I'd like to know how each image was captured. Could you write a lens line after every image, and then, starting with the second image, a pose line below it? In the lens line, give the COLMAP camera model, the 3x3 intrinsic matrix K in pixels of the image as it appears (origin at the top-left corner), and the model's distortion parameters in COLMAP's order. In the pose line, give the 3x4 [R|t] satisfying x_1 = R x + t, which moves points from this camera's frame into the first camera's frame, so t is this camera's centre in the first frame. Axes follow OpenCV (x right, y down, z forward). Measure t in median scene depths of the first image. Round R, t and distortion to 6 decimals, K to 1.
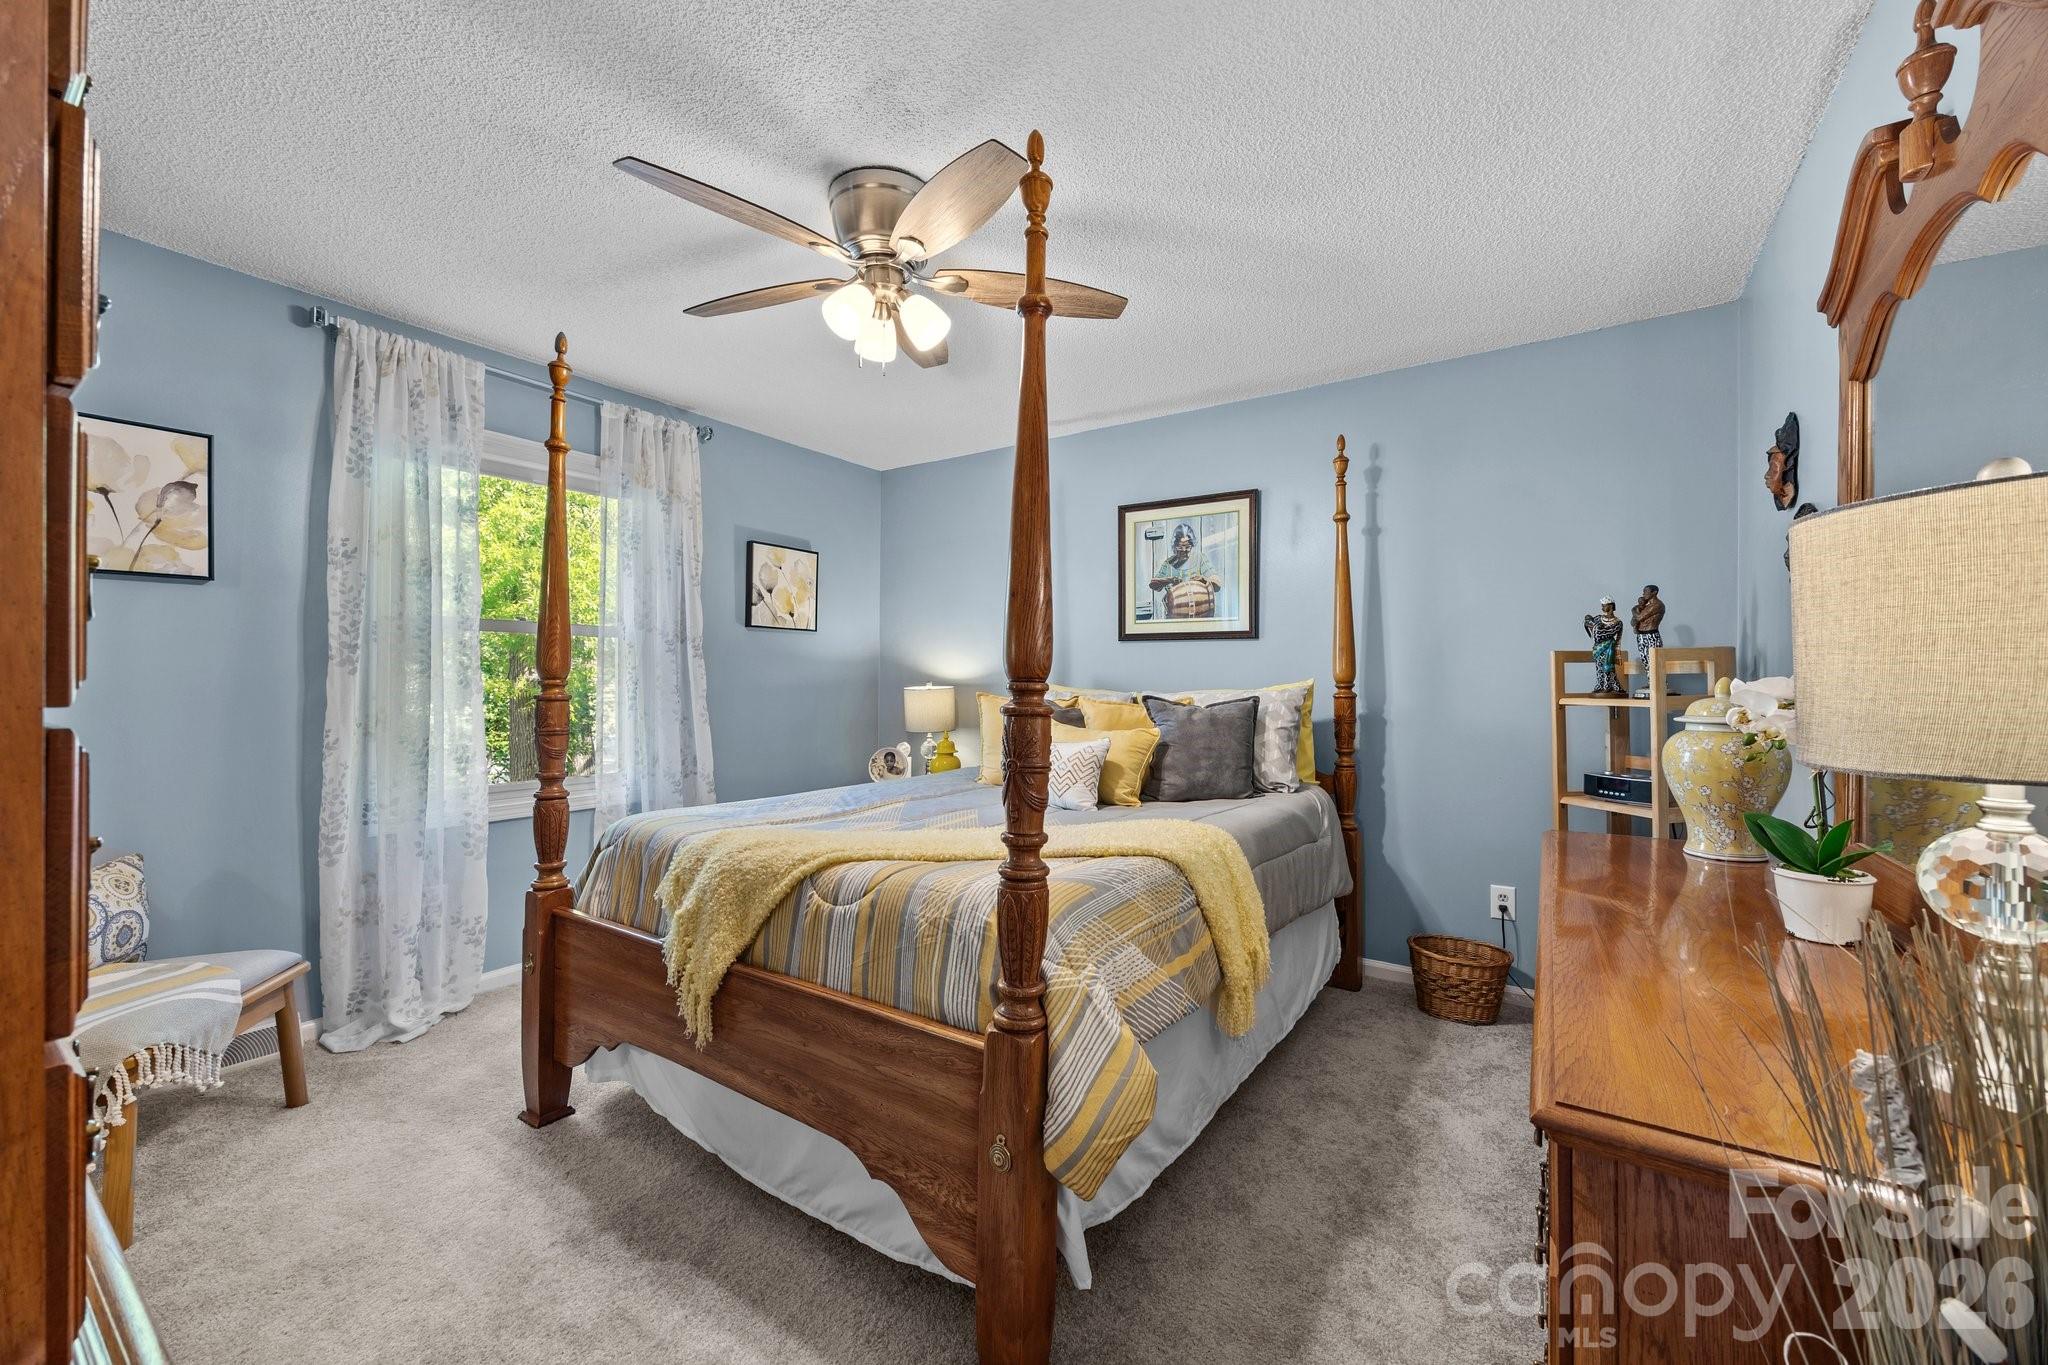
lens RADIAL K [[780.4, 0, 1022.6], [0, 780.4, 677.5], [0, 0, 1]] dist [0.002465, -0.001168]
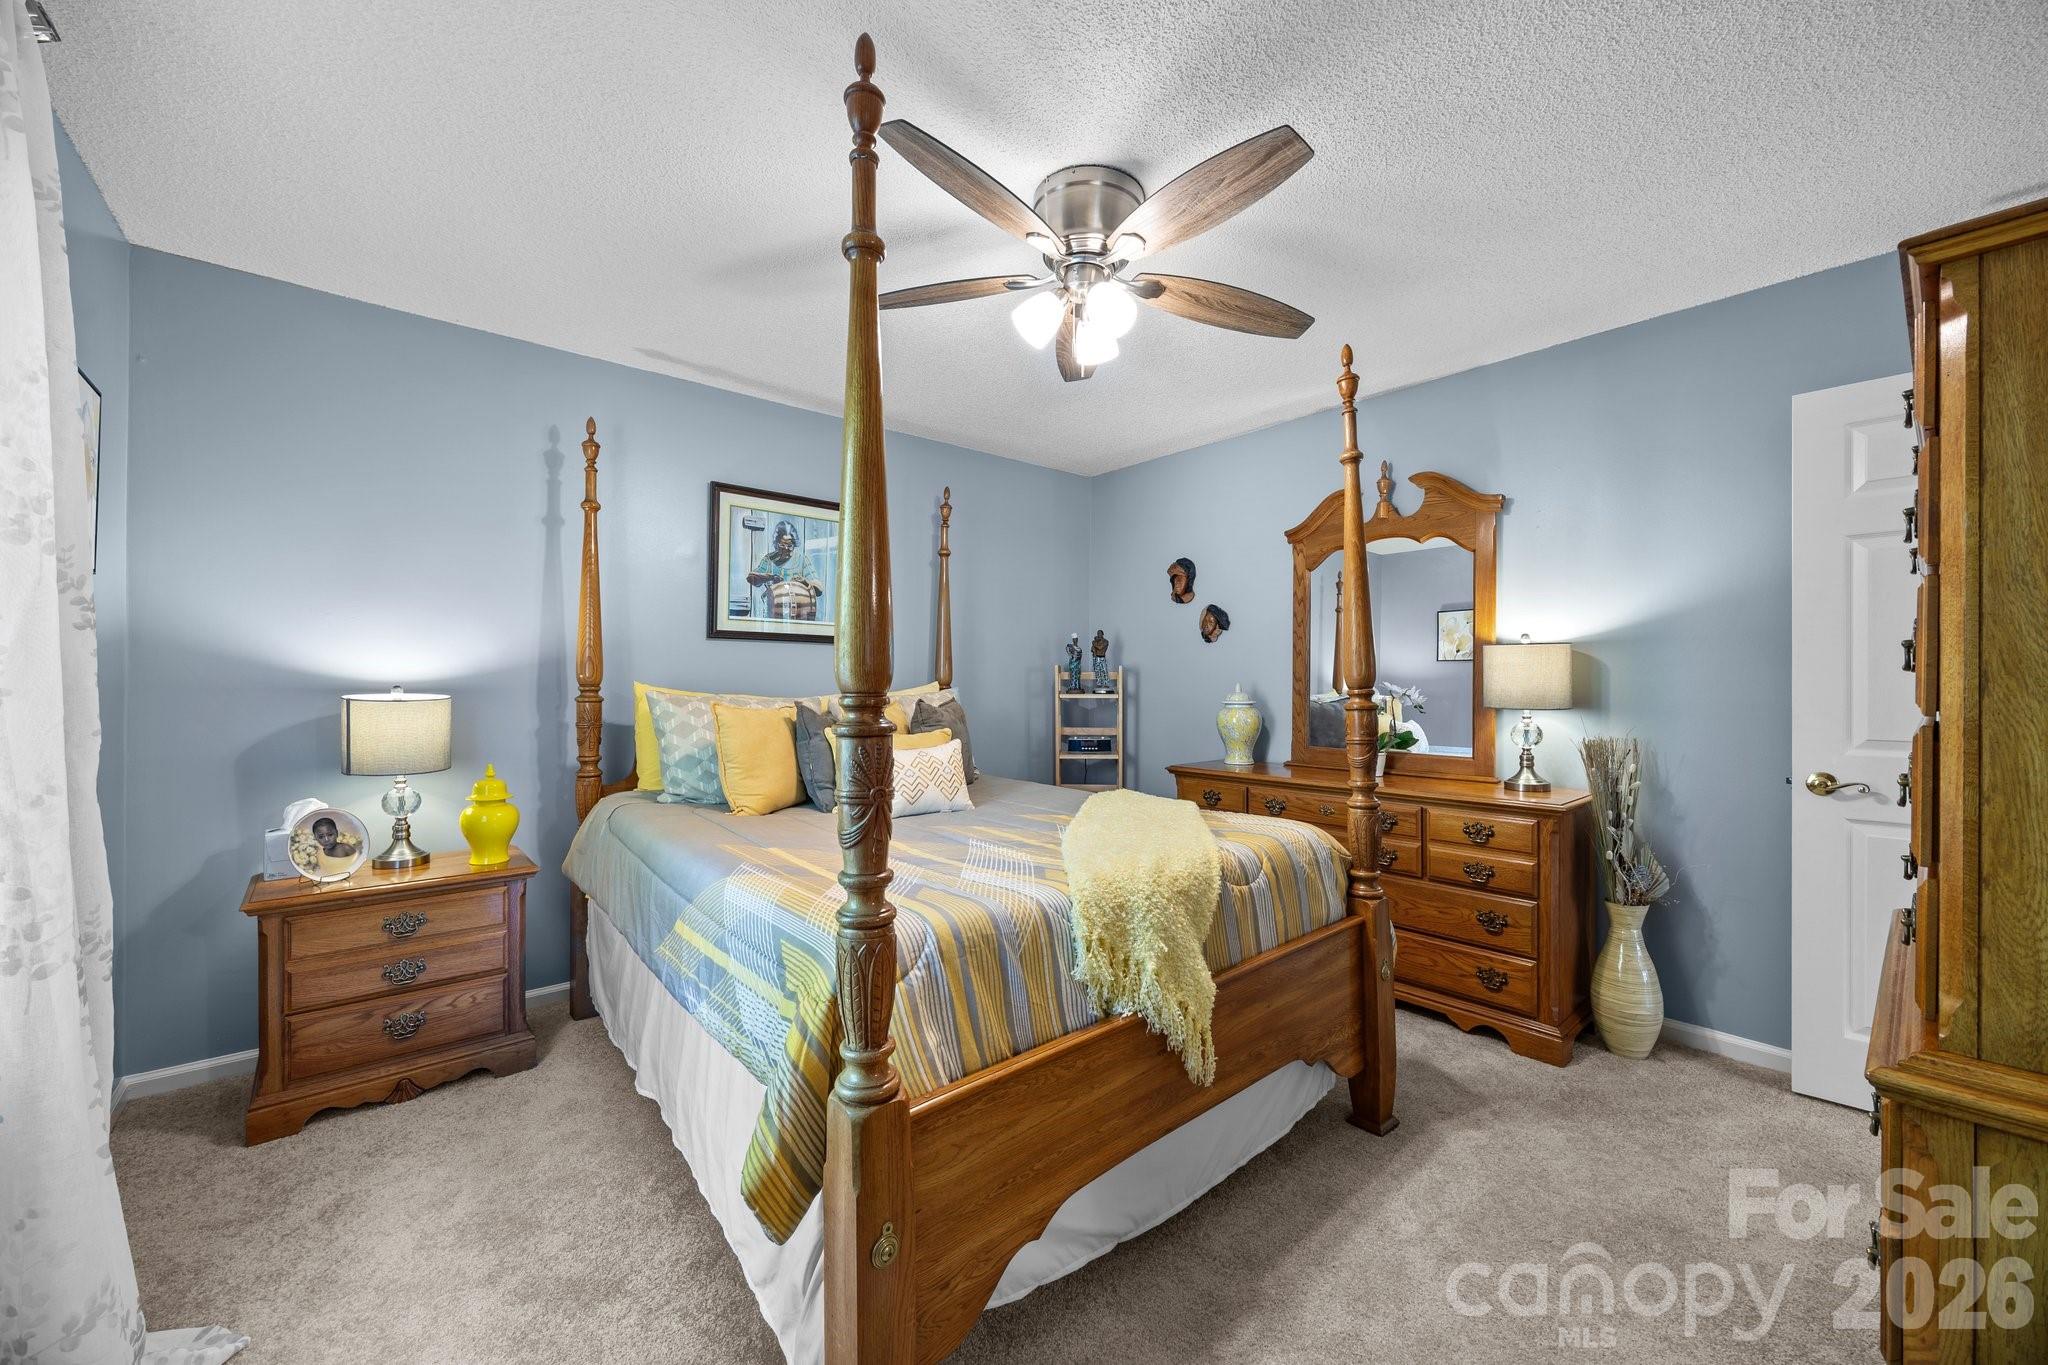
lens RADIAL K [[780.4, 0, 1025.8], [0, 780.4, 684.5], [0, 0, 1]] dist [0.002465, -0.001168]
pose [[0.272214, -0.007026, 0.962211, -0.640851], [-0.006885, 0.999934, 0.009249, -0.005632], [-0.962212, -0.009143, 0.272147, 0.448499]]
